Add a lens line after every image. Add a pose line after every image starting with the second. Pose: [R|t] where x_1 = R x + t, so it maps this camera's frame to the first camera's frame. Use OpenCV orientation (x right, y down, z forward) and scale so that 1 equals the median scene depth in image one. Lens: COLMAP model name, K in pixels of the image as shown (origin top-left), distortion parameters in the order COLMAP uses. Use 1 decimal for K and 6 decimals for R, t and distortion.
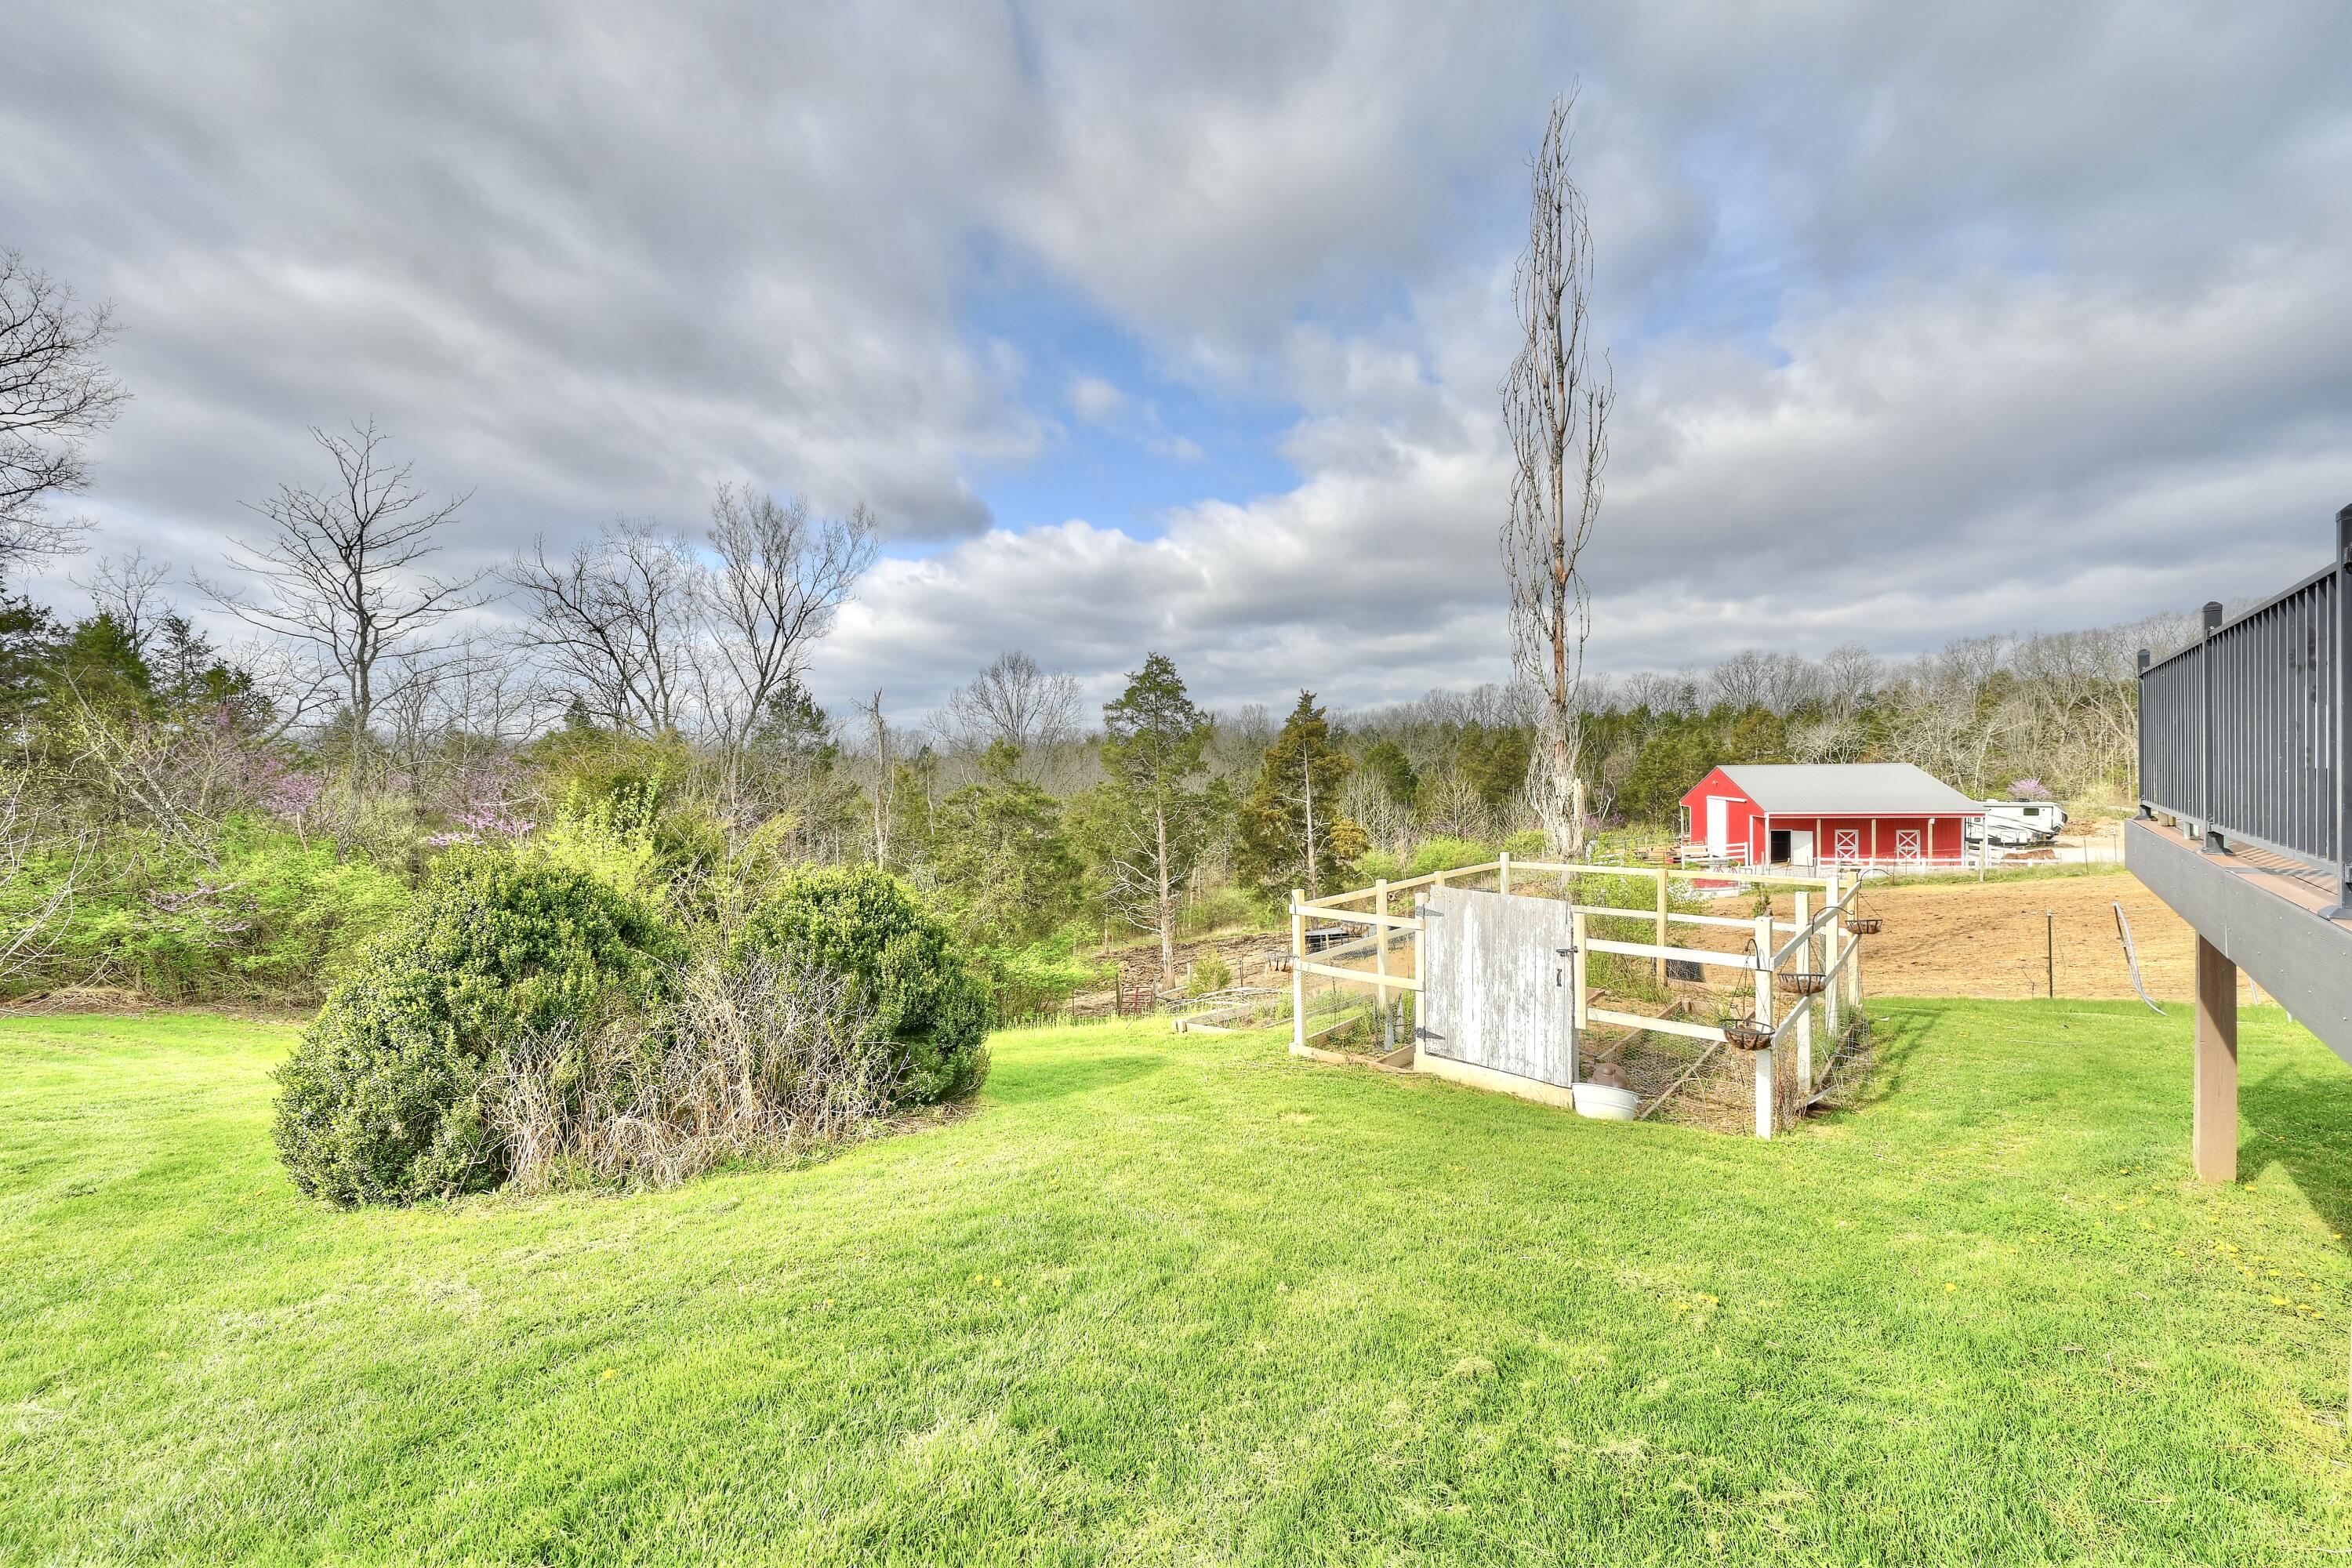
lens RADIAL K [[920.2, 0, 1177.8], [0, 920.2, 780.1], [0, 0, 1]] dist [0.000708, -0.000105]
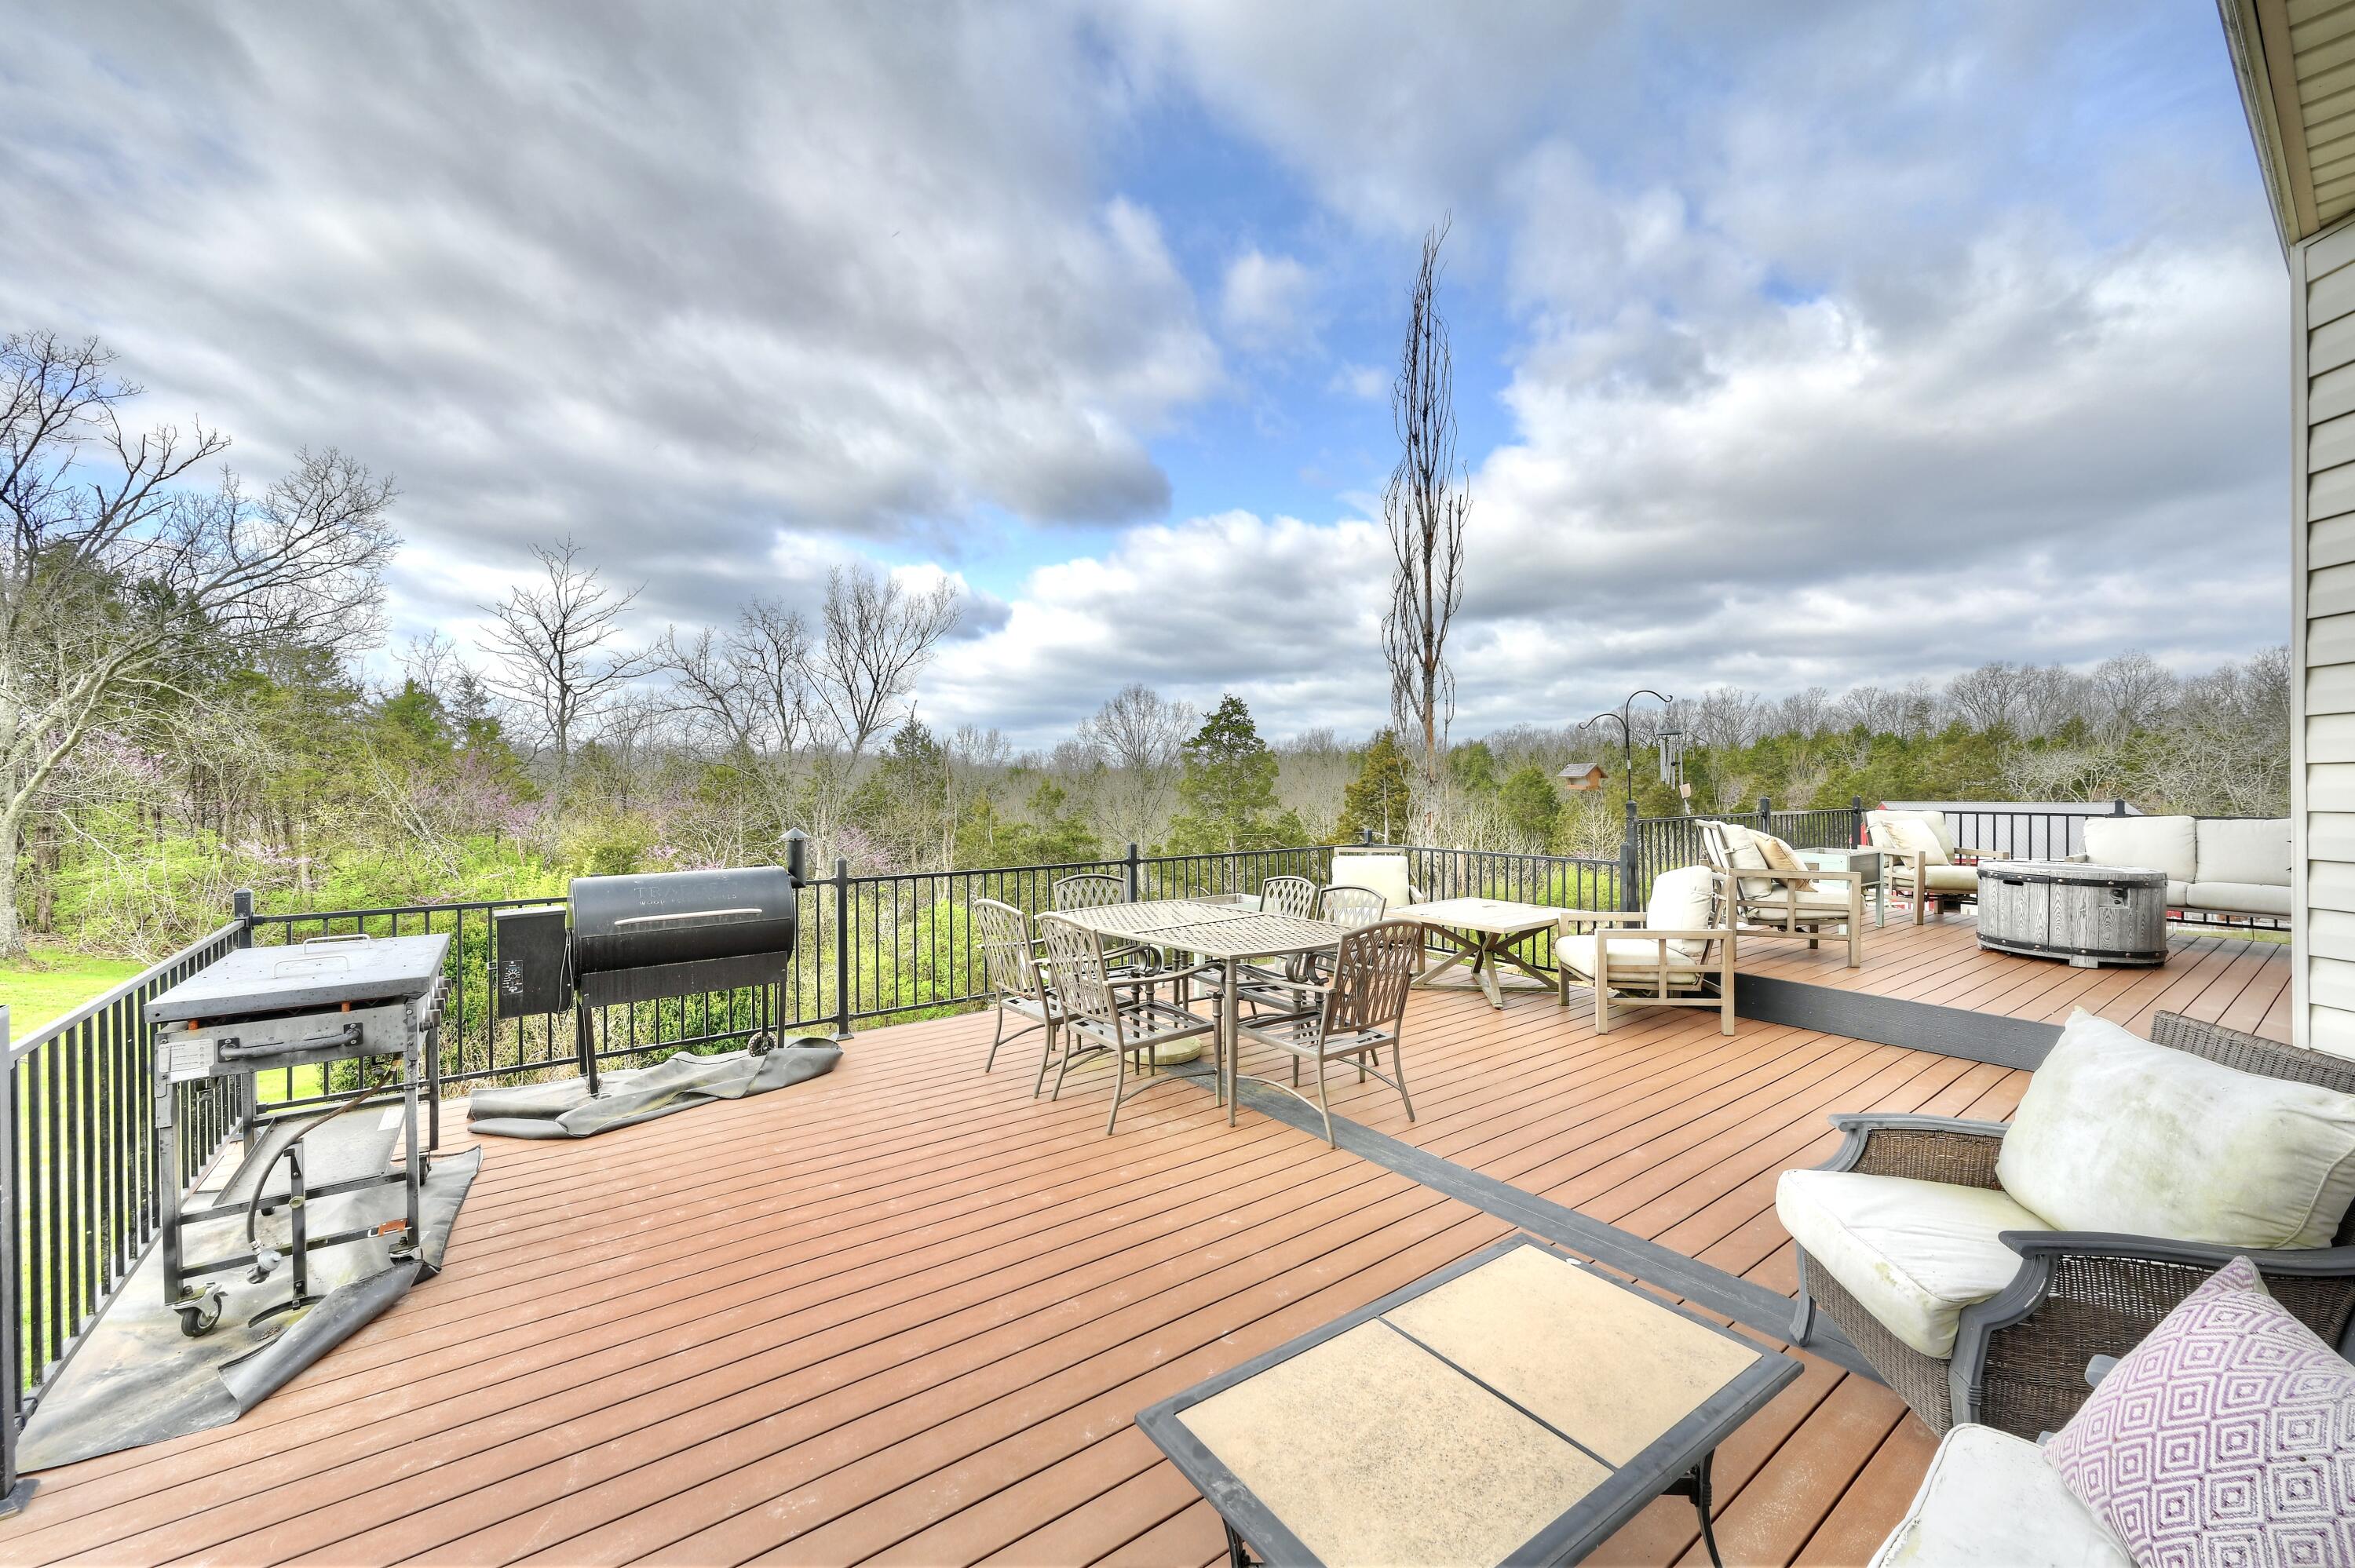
lens RADIAL K [[921.2, 0, 1179.3], [0, 921.2, 780.1], [0, 0, 1]] dist [0.000708, -0.000105]
pose [[0.979267, 0.011457, -0.202252, 0.119934], [-0.014100, 0.999833, -0.011635, -0.022255], [0.202085, 0.014246, 0.979264, -0.049486]]
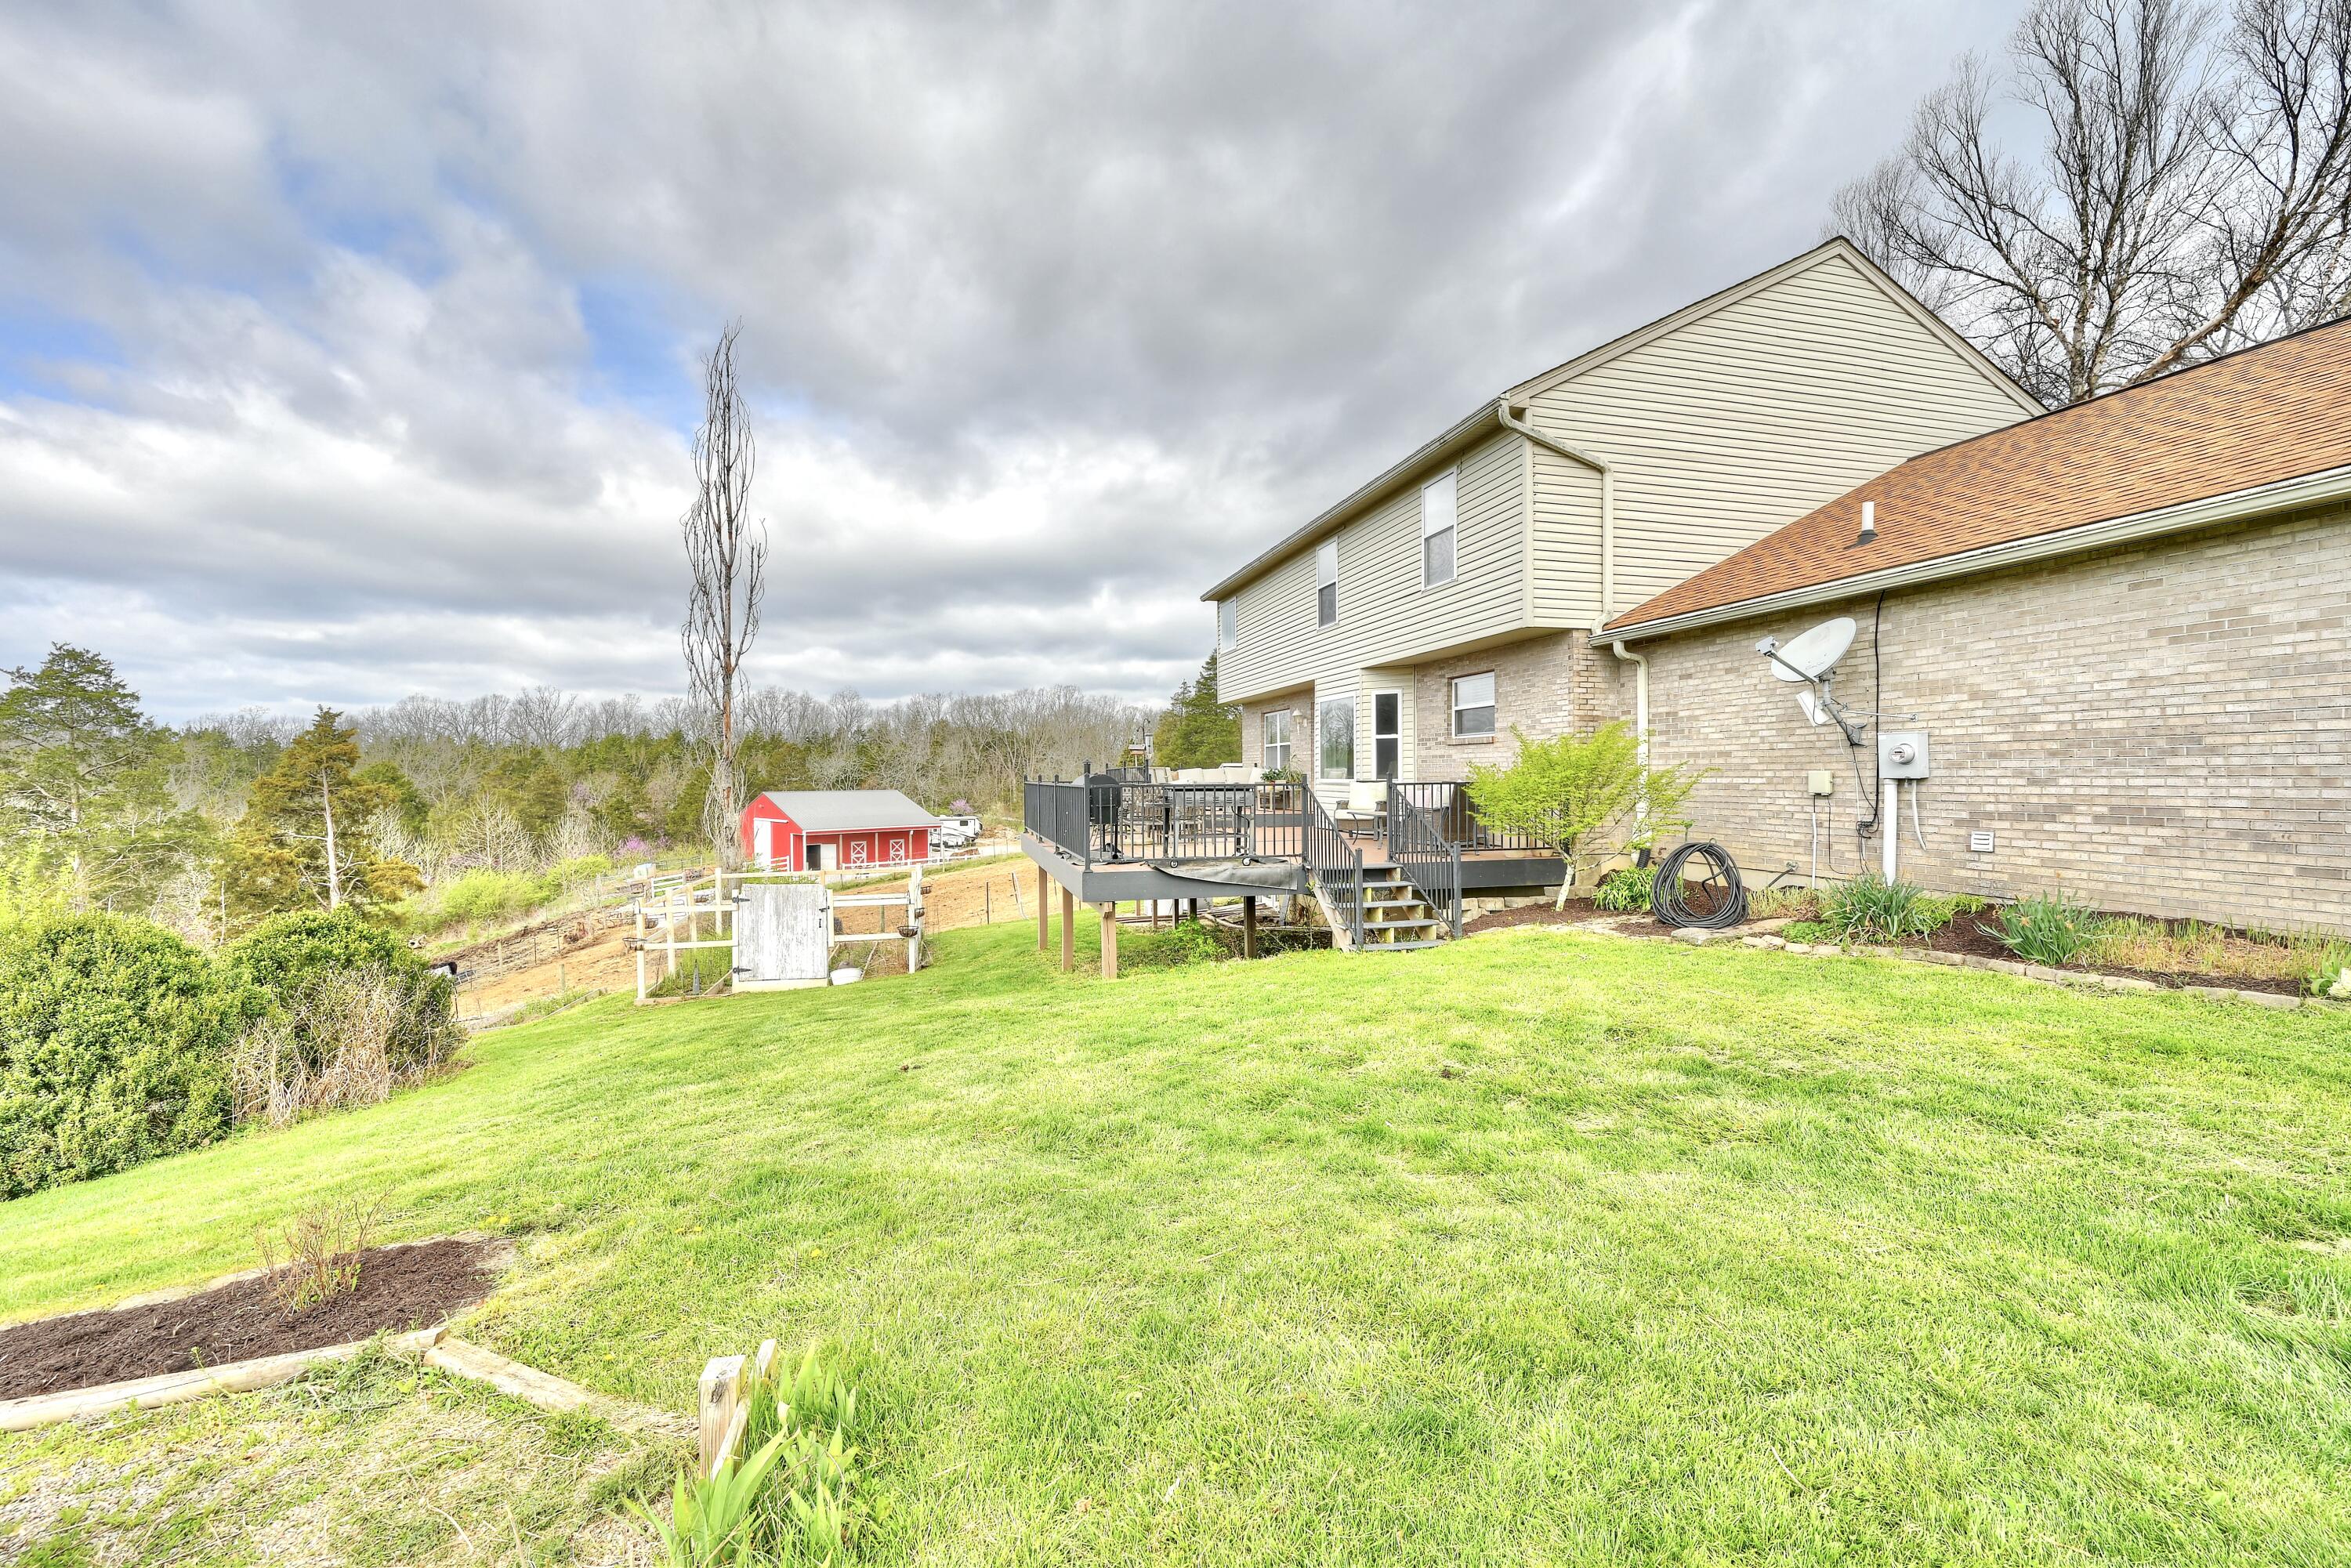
lens RADIAL K [[919.8, 0, 1177.3], [0, 919.8, 780.1], [0, 0, 1]] dist [0.000708, -0.000105]
pose [[0.555011, 0.007946, 0.831805, -0.126329], [0.010395, 0.999810, -0.016487, -0.008173], [-0.831778, 0.017798, 0.554823, -0.115940]]
